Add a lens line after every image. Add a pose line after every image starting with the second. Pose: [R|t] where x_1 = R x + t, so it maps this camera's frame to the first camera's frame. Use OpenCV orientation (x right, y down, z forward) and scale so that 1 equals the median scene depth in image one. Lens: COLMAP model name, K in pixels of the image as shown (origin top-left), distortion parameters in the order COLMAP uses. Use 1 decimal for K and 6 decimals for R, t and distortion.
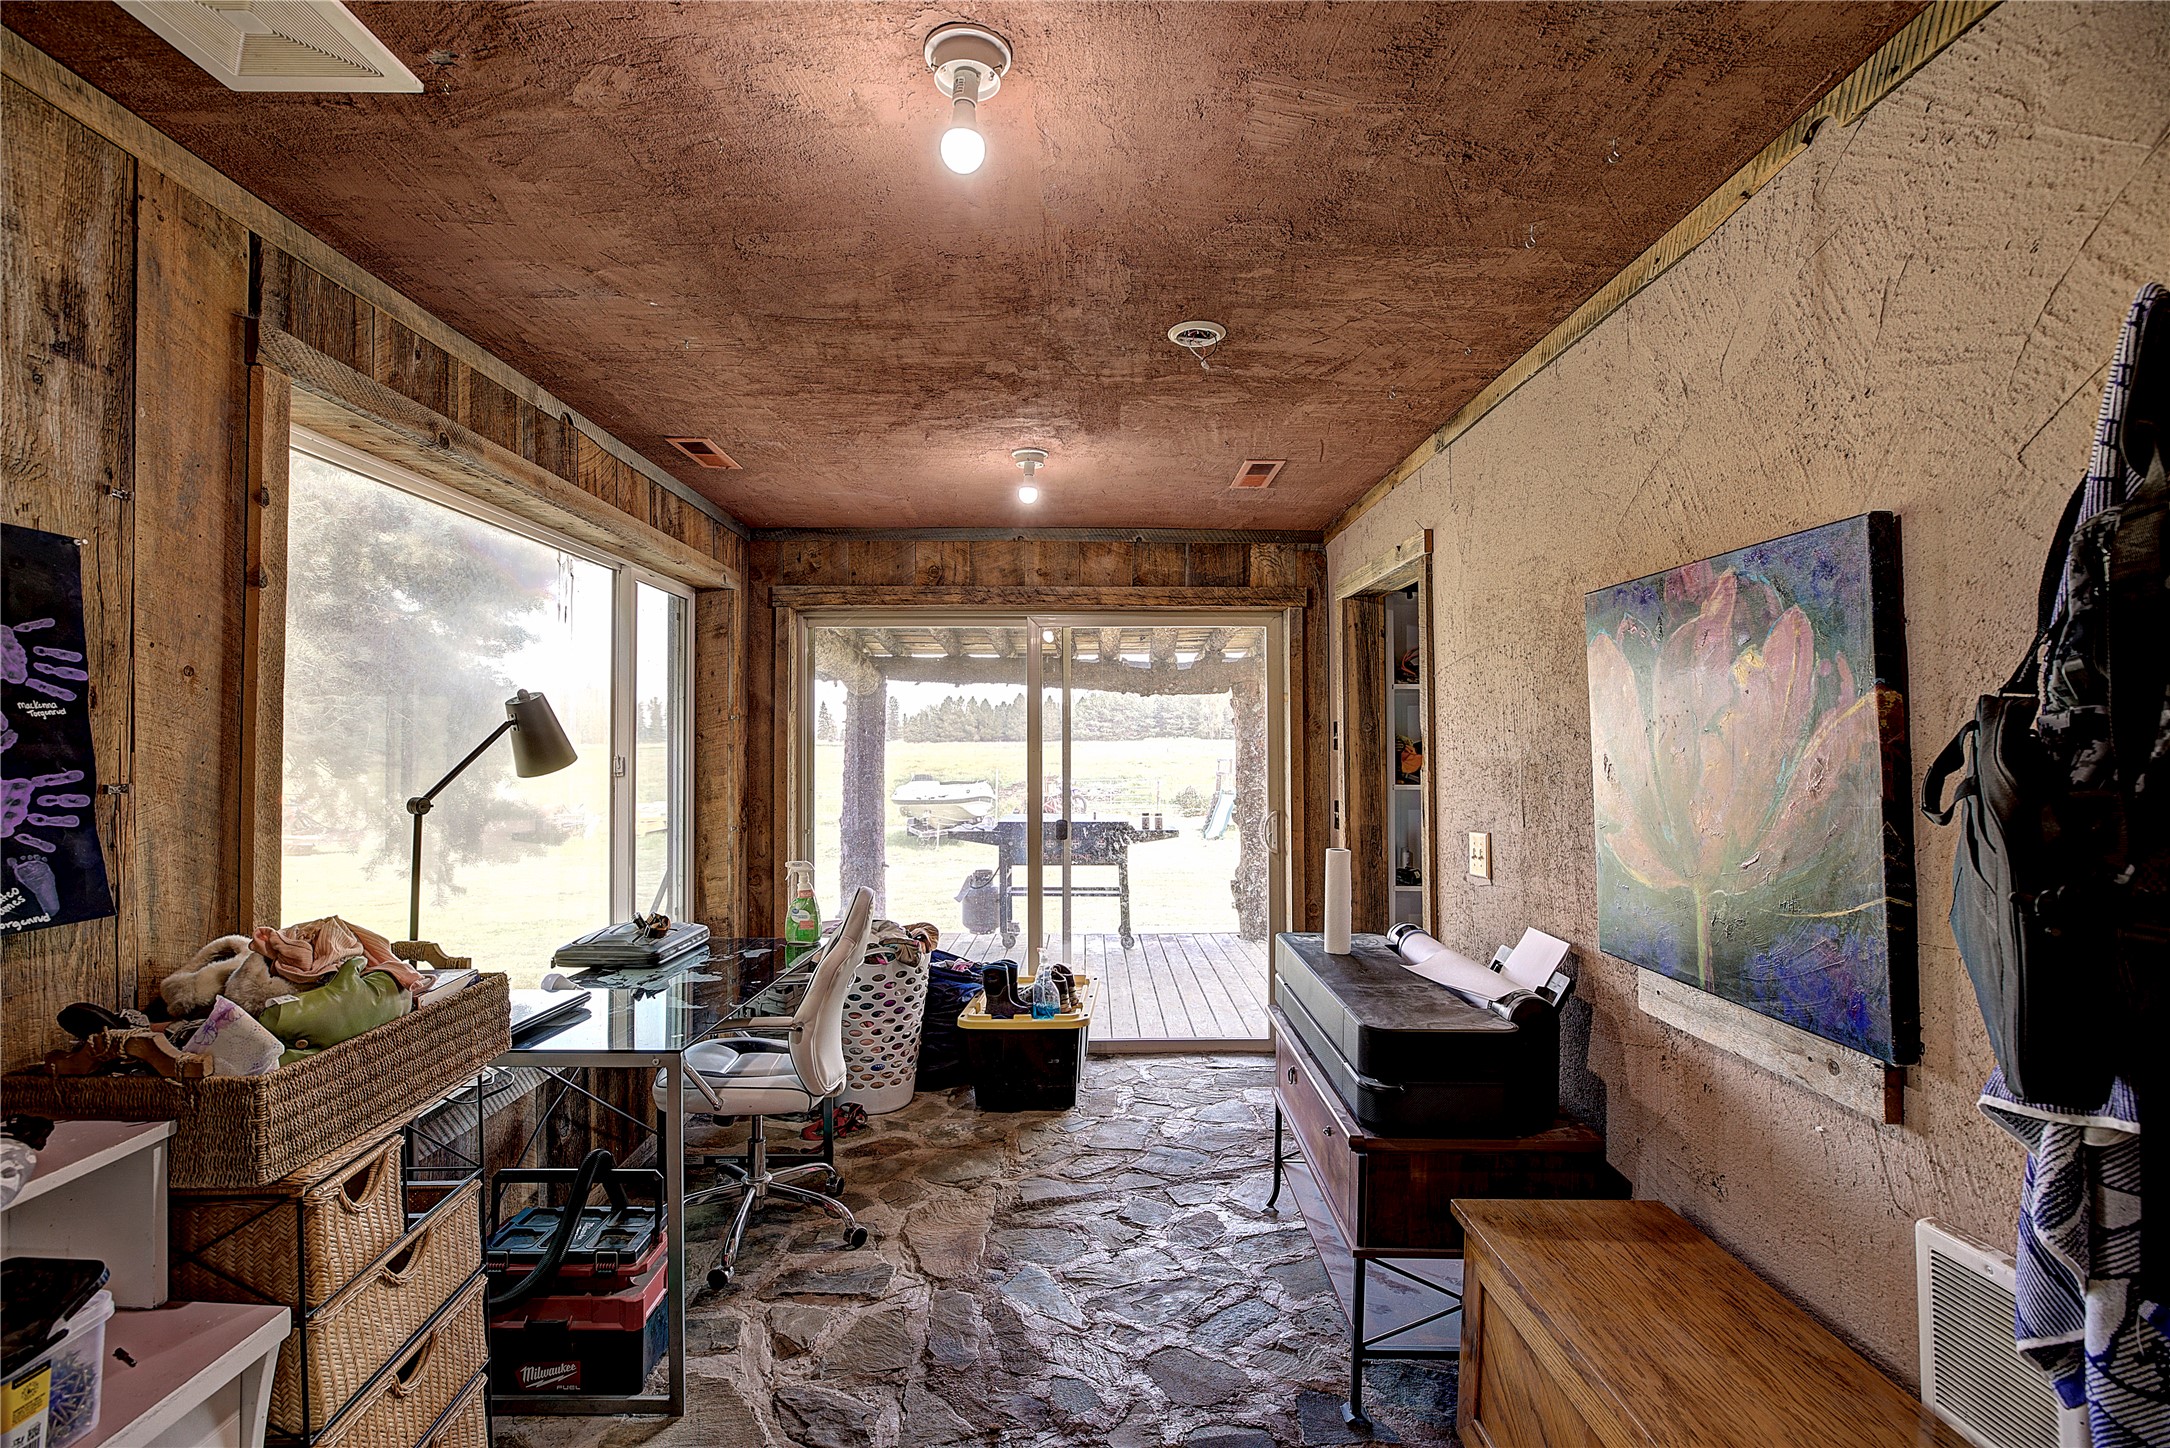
lens RADIAL K [[984.9, 0, 1086.7], [0, 984.9, 721.8], [0, 0, 1]] dist [-0.042442, 0.012249]
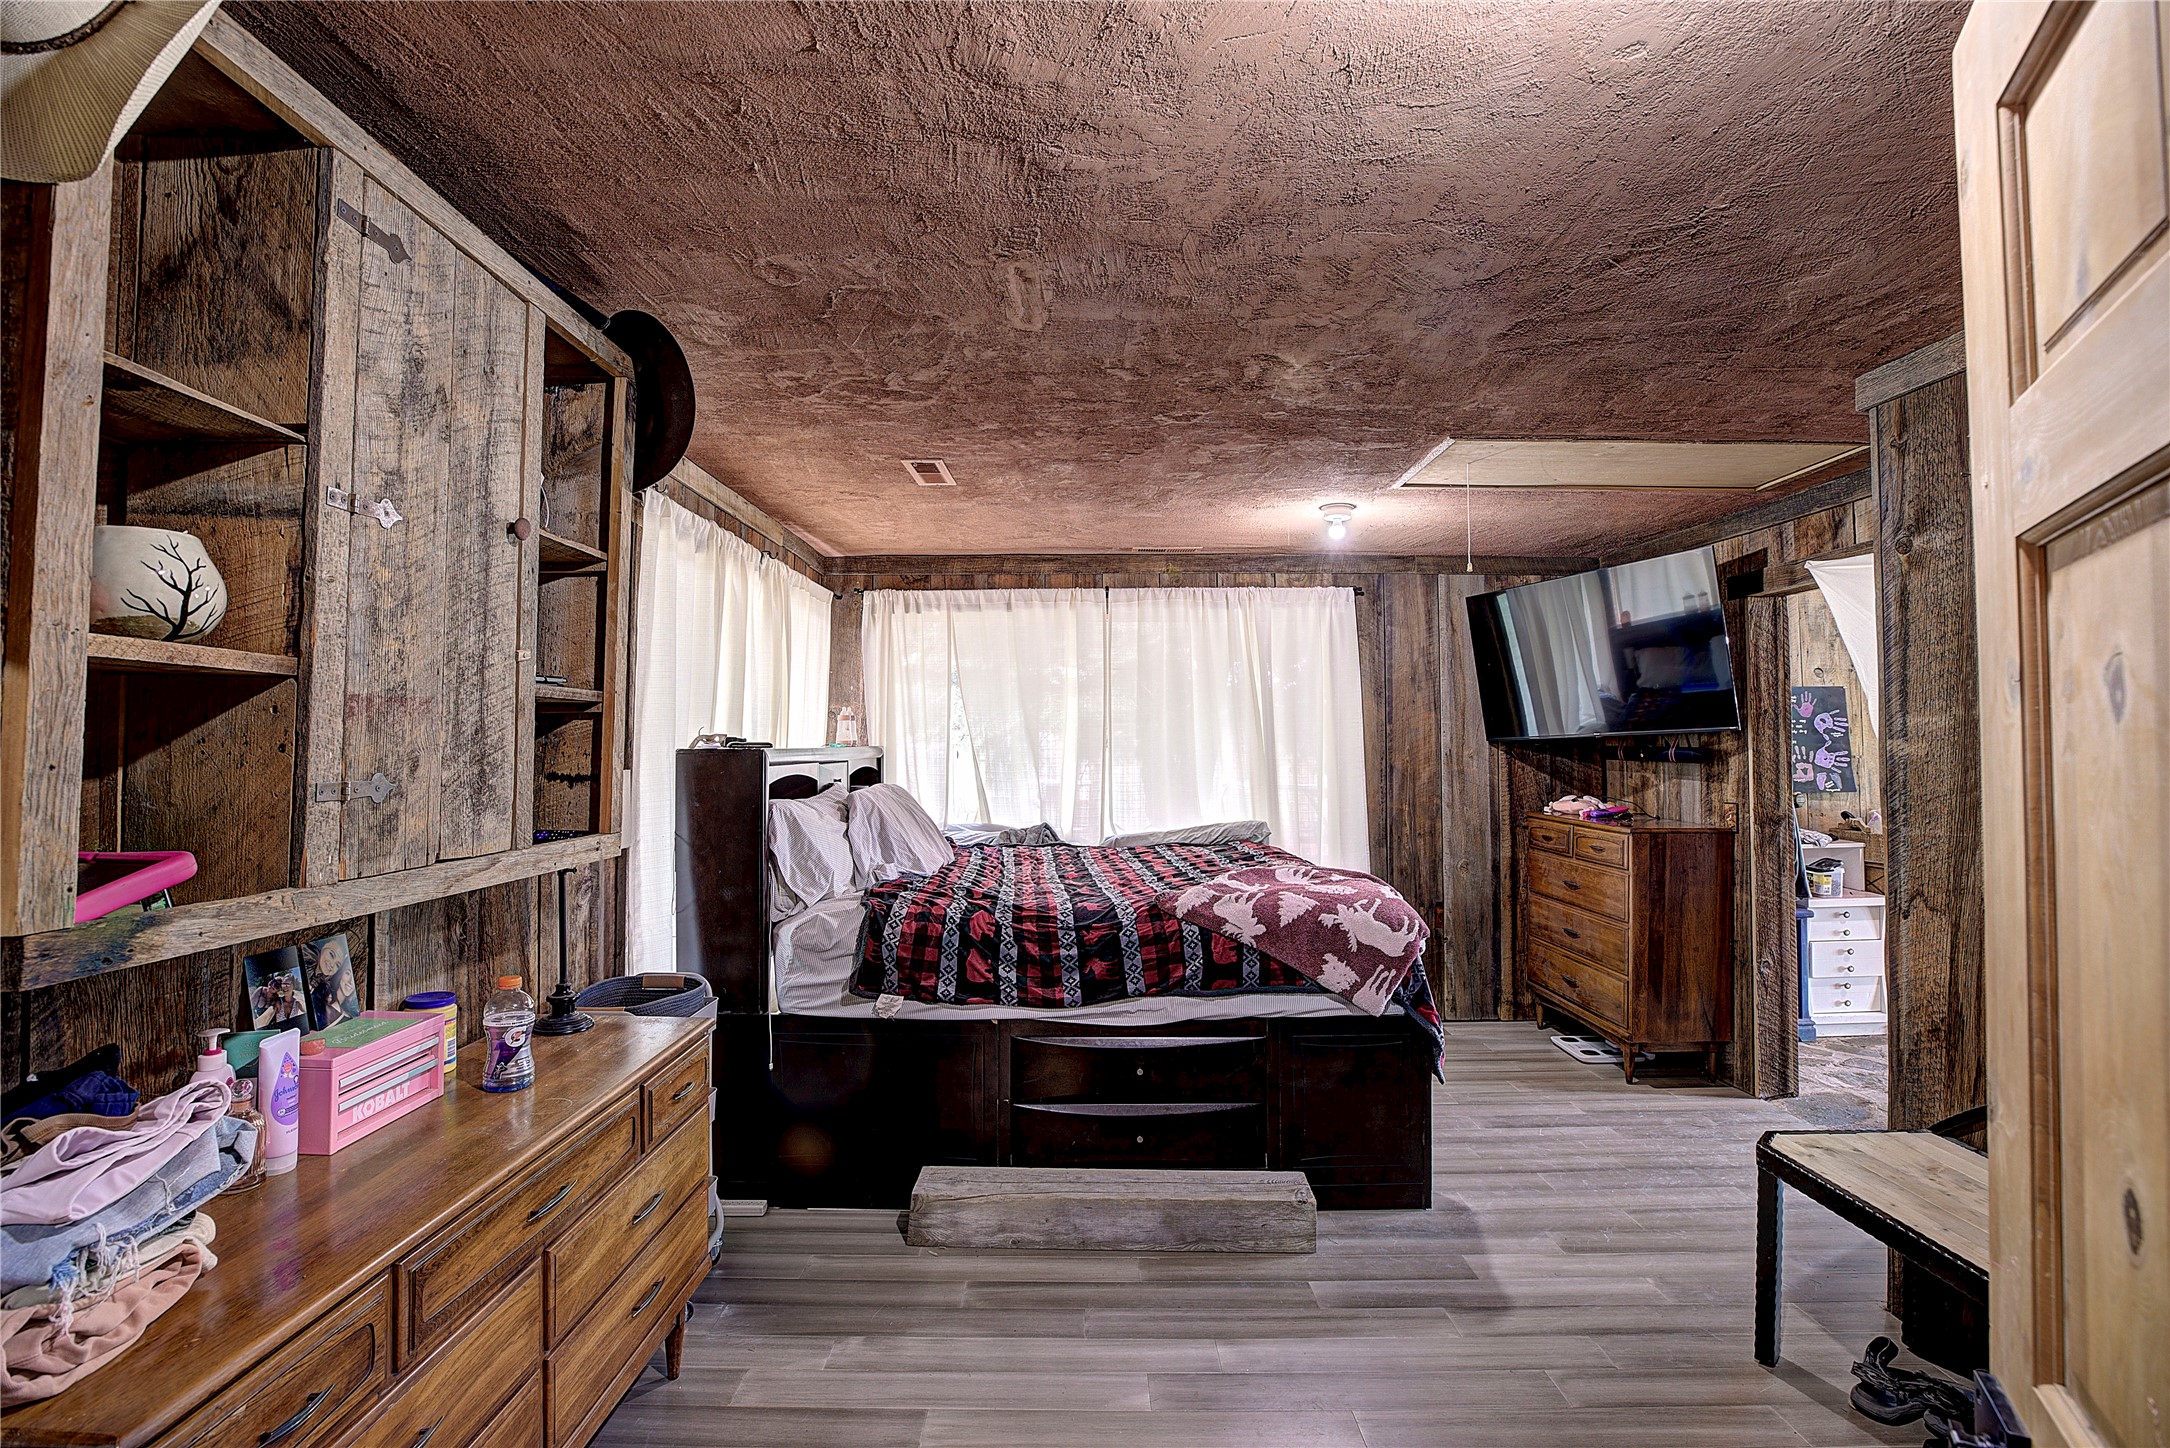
lens RADIAL K [[984.9, 0, 1082.9], [0, 984.9, 720.1], [0, 0, 1]] dist [-0.042442, 0.012249]
pose [[-0.013441, -0.029867, -0.999464, 2.703576], [0.022260, 0.999297, -0.030161, -0.020947], [0.999662, -0.022653, -0.012767, -1.892530]]
